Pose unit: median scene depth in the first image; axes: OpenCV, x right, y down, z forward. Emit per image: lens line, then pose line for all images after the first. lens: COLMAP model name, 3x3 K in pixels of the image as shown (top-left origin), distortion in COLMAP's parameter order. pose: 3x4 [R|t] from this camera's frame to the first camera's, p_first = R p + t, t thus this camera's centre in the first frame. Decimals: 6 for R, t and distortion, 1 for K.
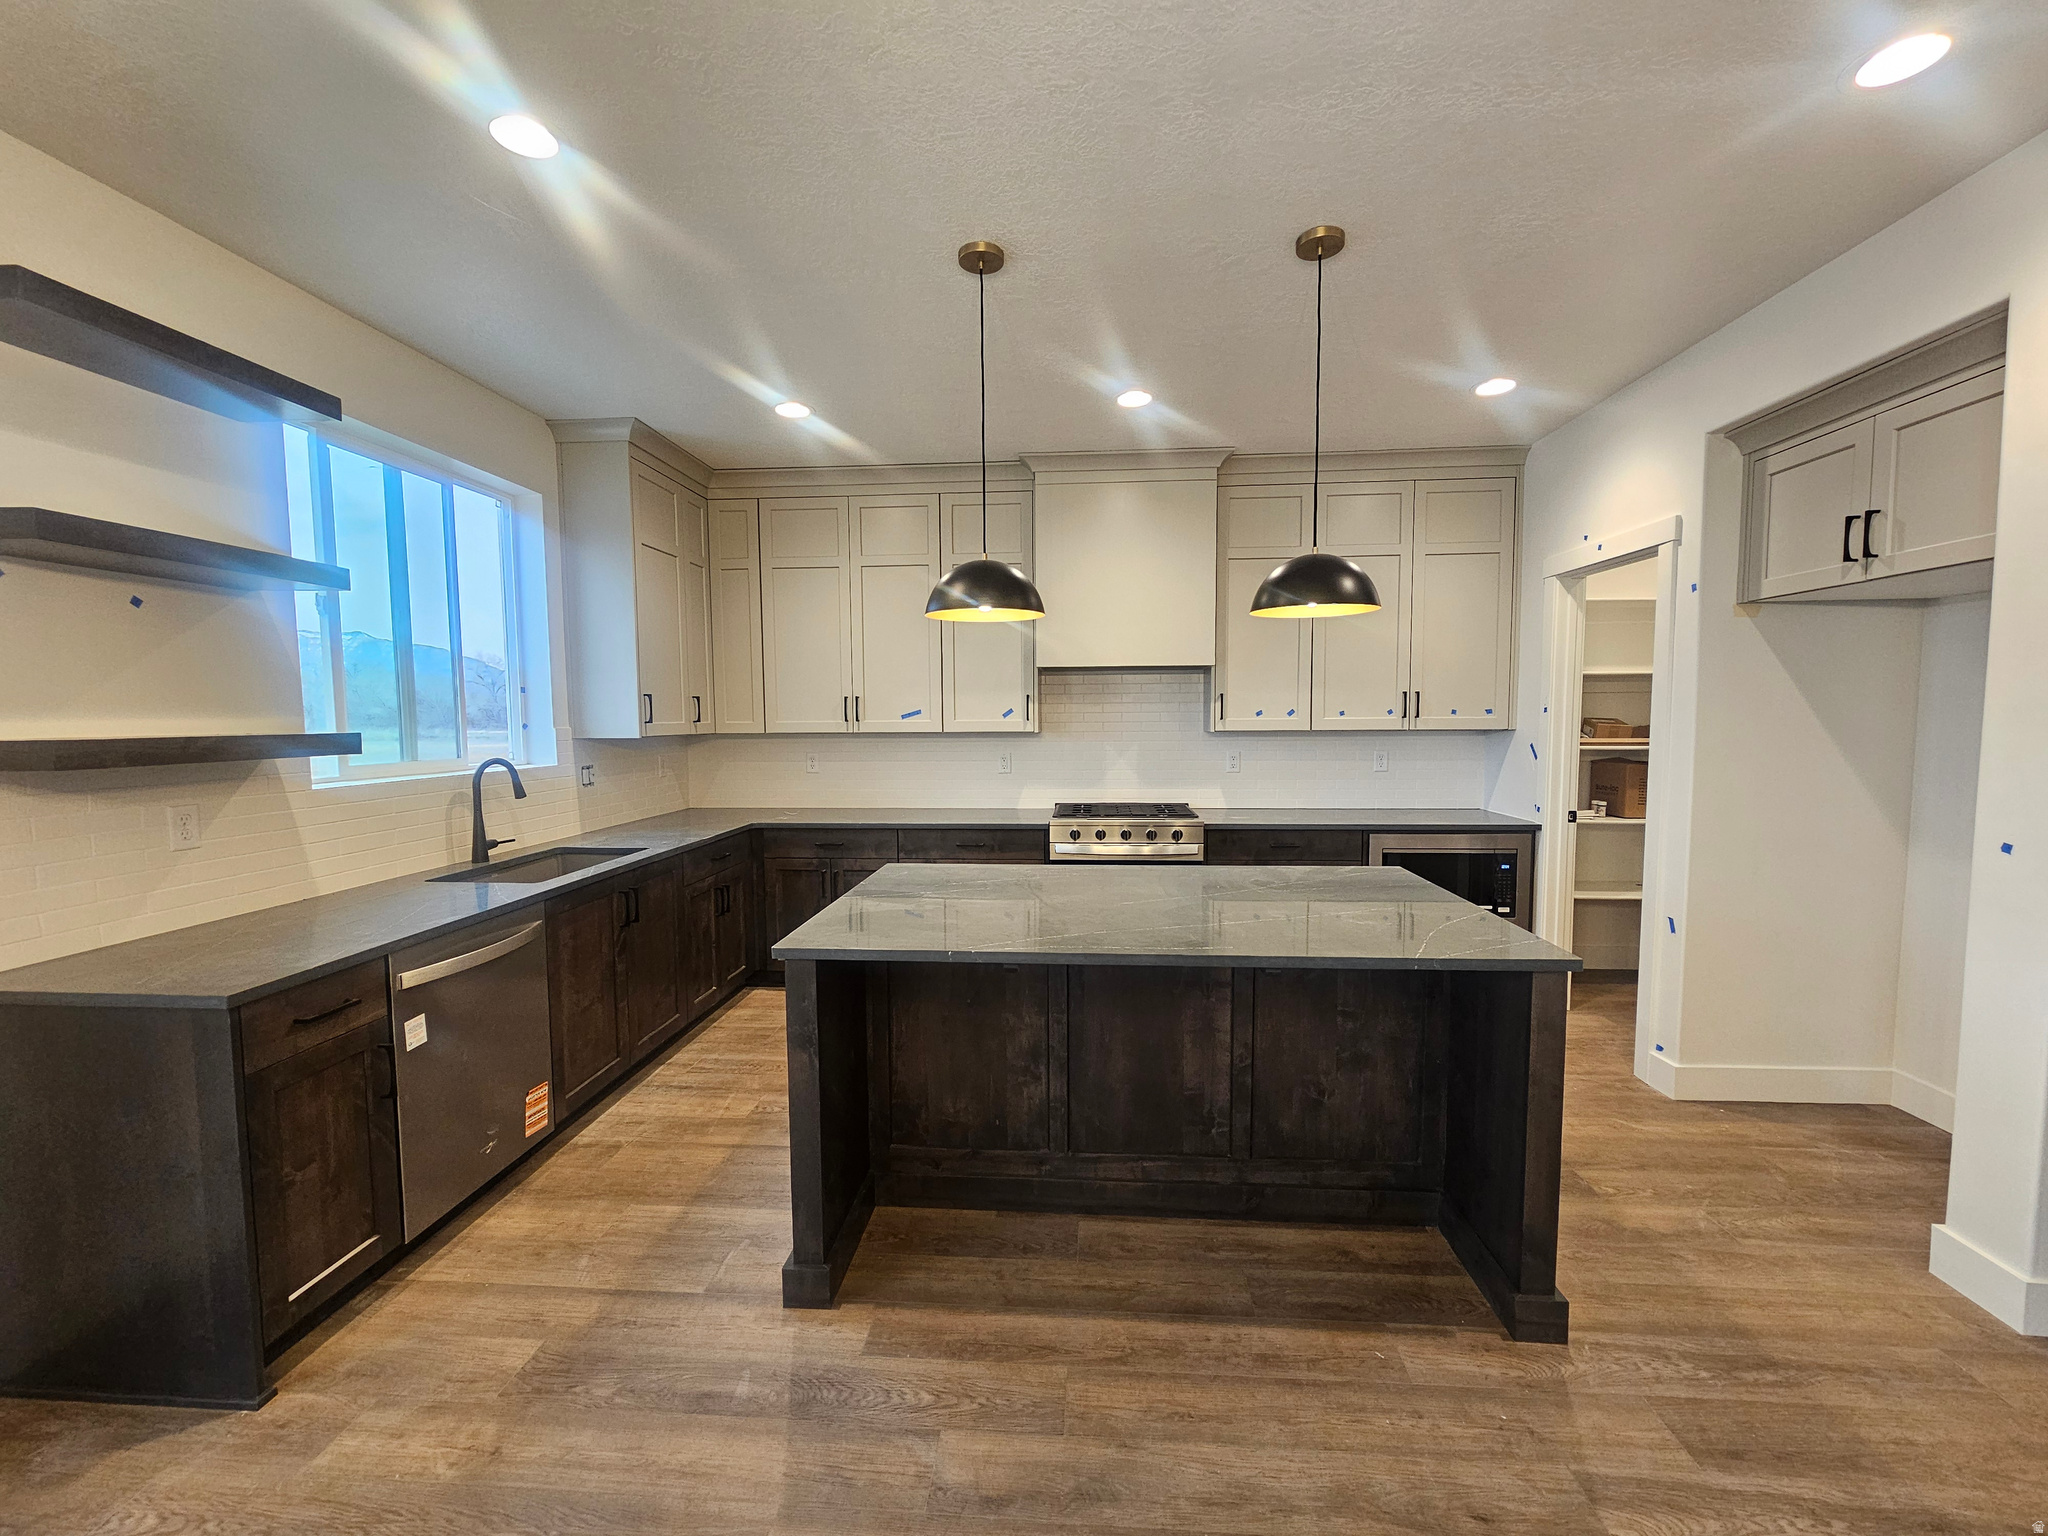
lens RADIAL K [[834.2, 0, 1031.7], [0, 834.2, 775.0], [0, 0, 1]] dist [-0.001327, 0.000084]
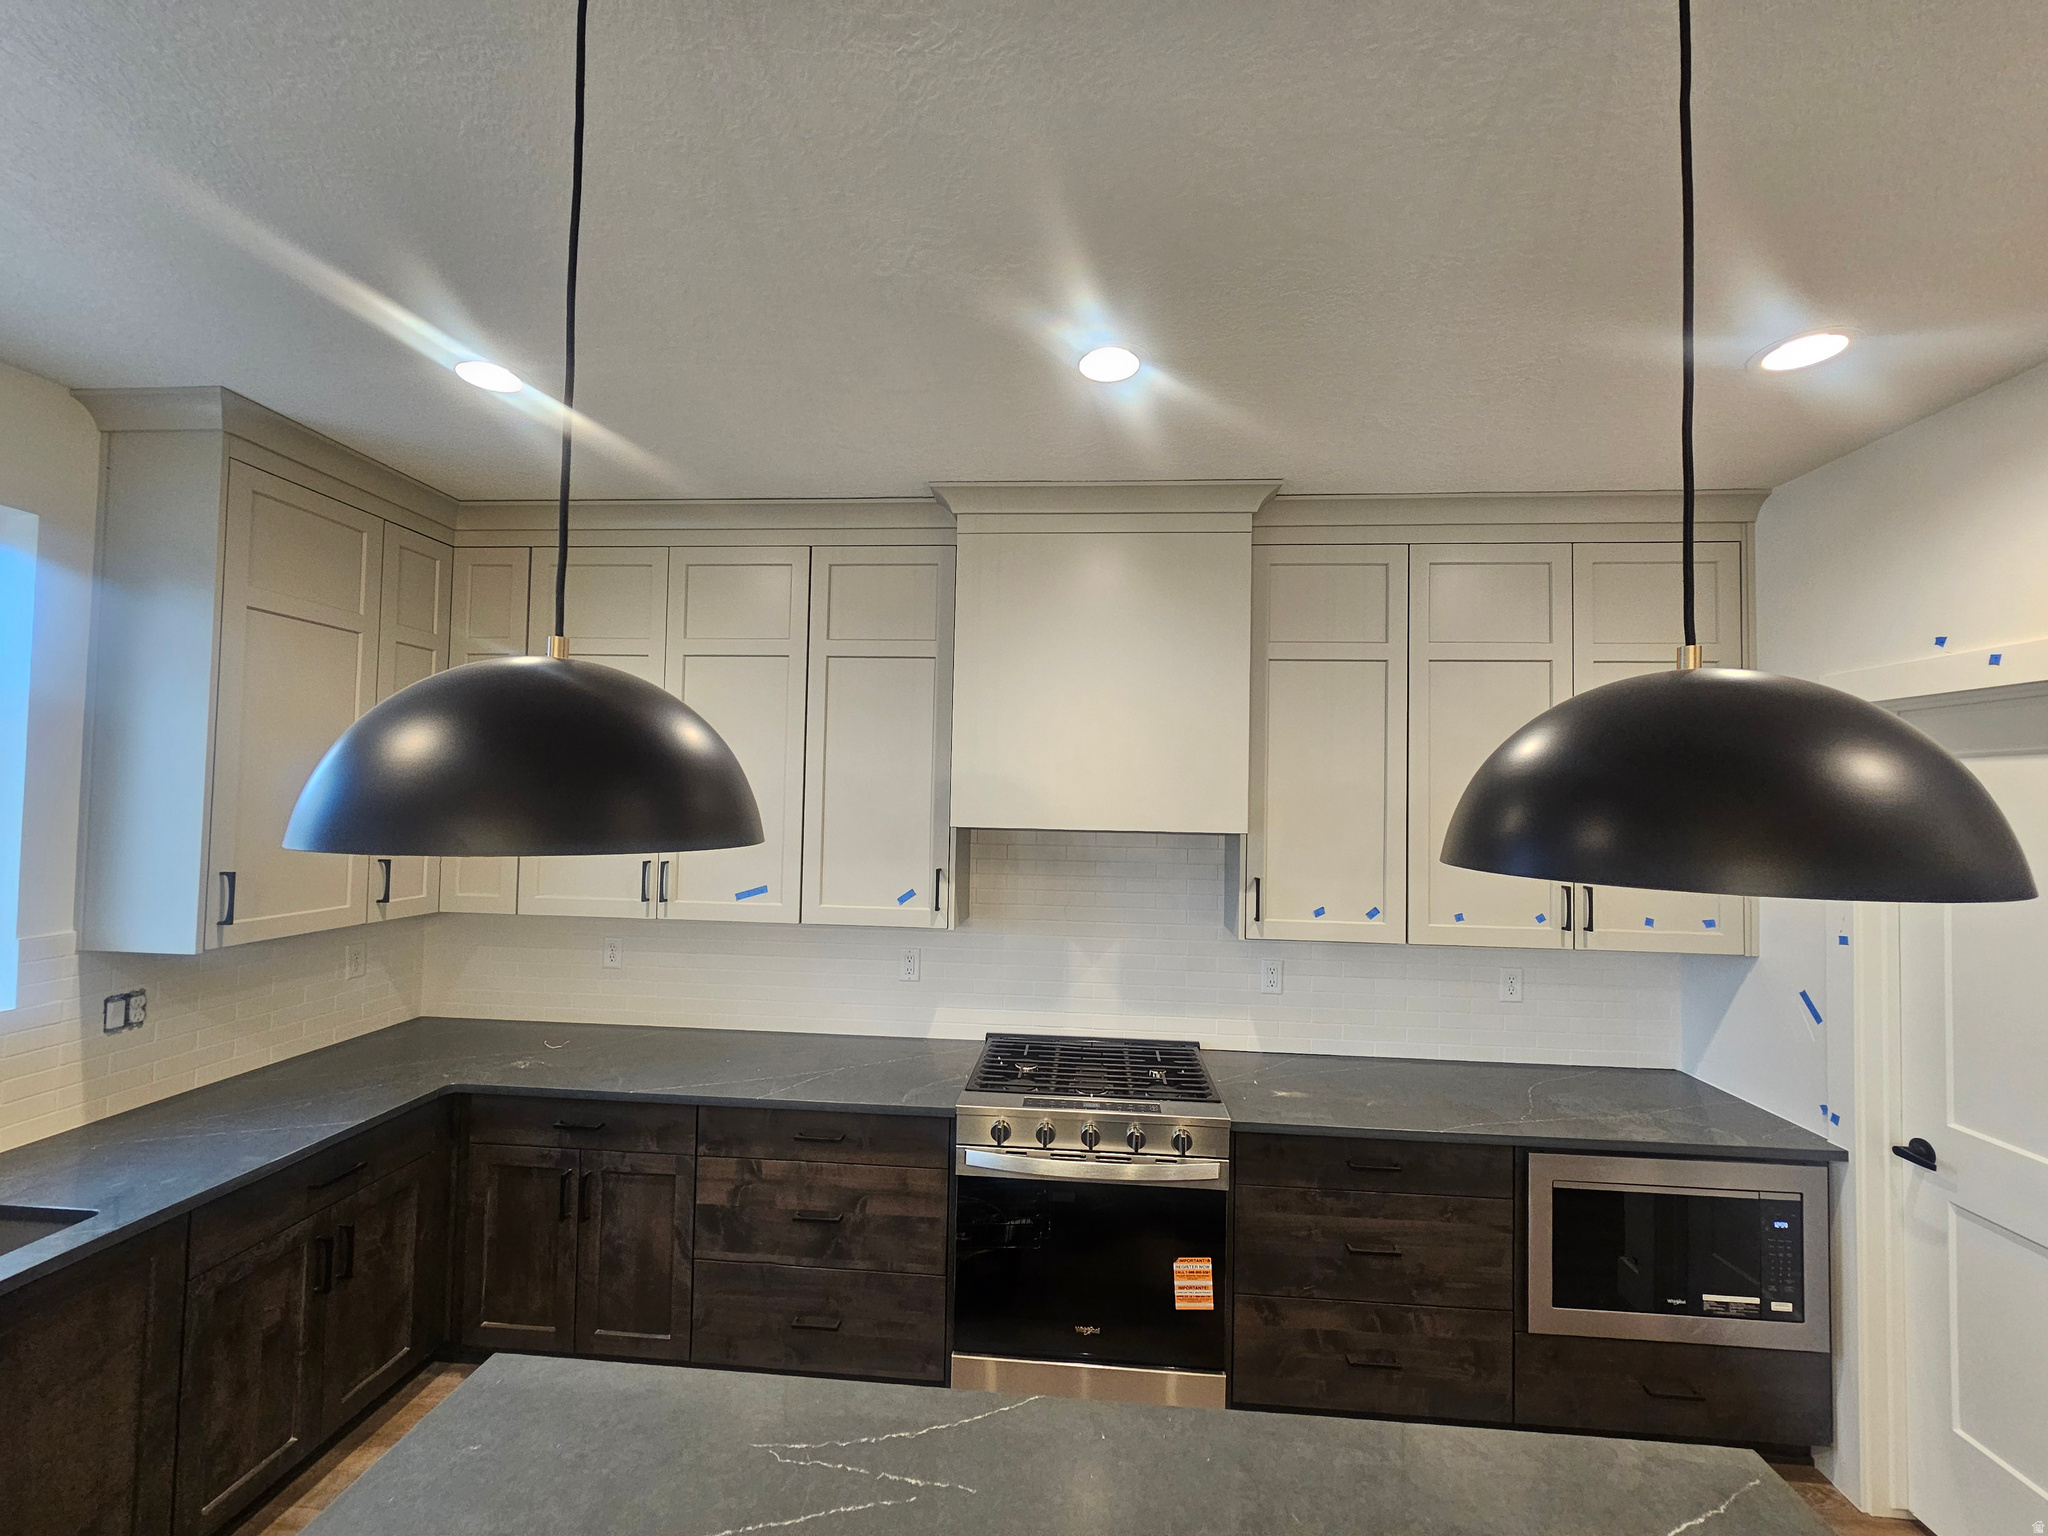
lens RADIAL K [[834.2, 0, 1031.7], [0, 834.2, 775.0], [0, 0, 1]] dist [-0.001327, 0.000084]
pose [[0.999614, 0.027359, -0.004828, 0.073832], [-0.027711, 0.994284, -0.103108, -0.118640], [0.001980, 0.103202, 0.994658, 0.442634]]
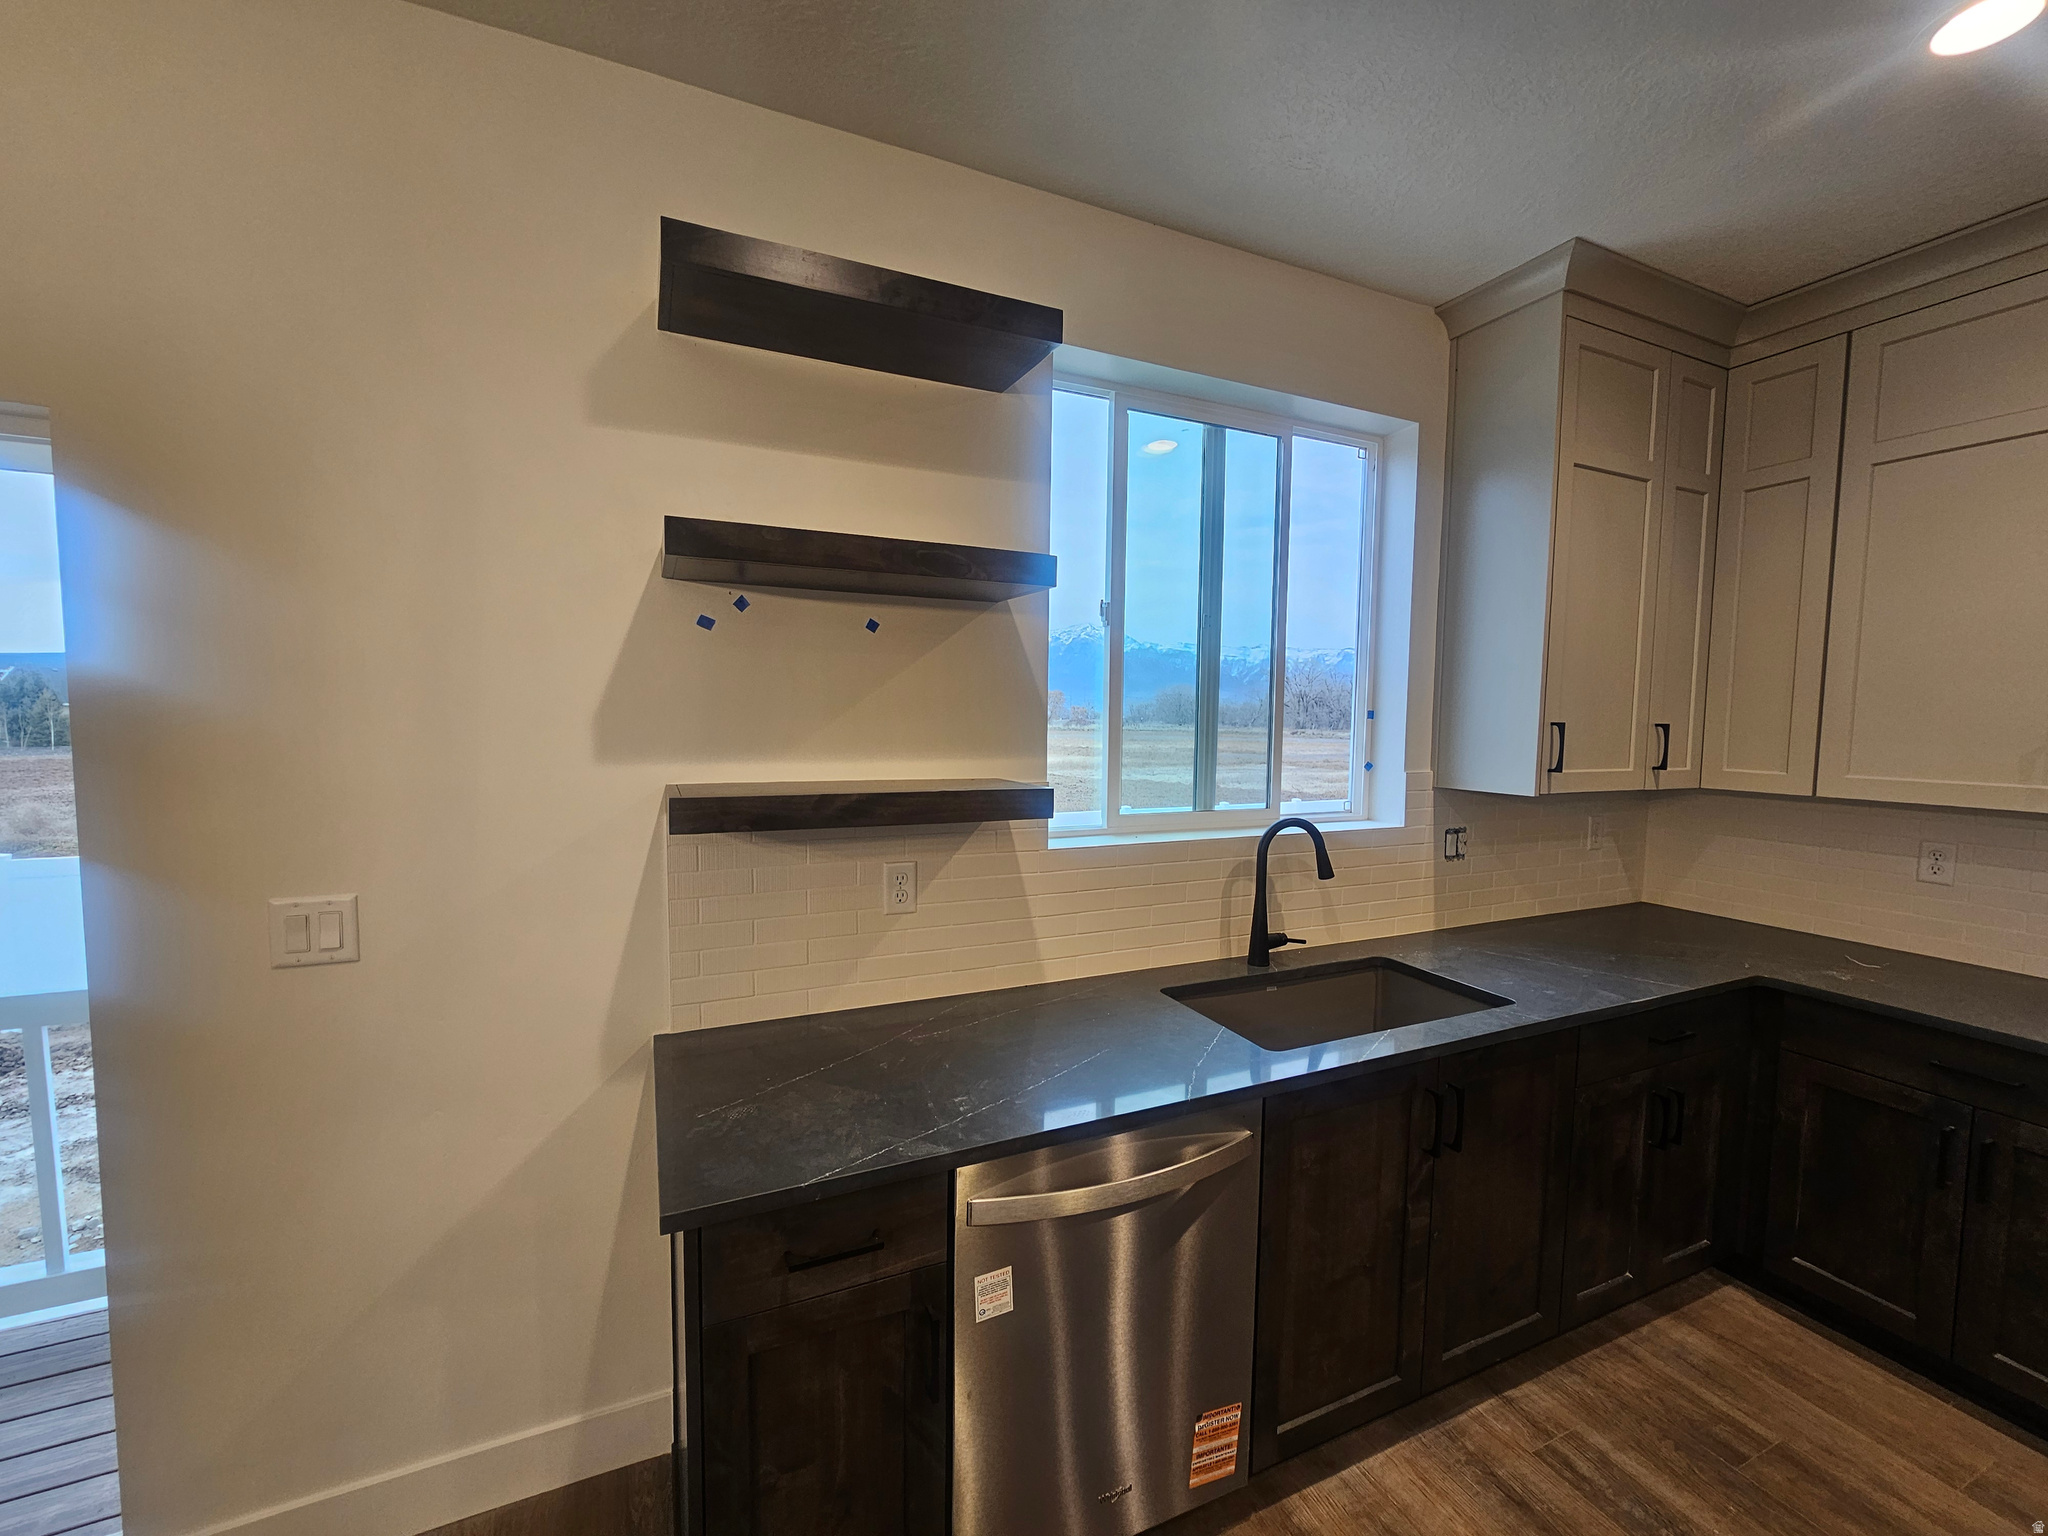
lens RADIAL K [[834.2, 0, 1031.7], [0, 834.2, 775.0], [0, 0, 1]] dist [-0.001327, 0.000084]
pose [[0.476858, 0.074287, -0.875836, -0.121344], [-0.079322, 0.995993, 0.041291, -0.055285], [0.875394, 0.049784, 0.480840, 0.396871]]
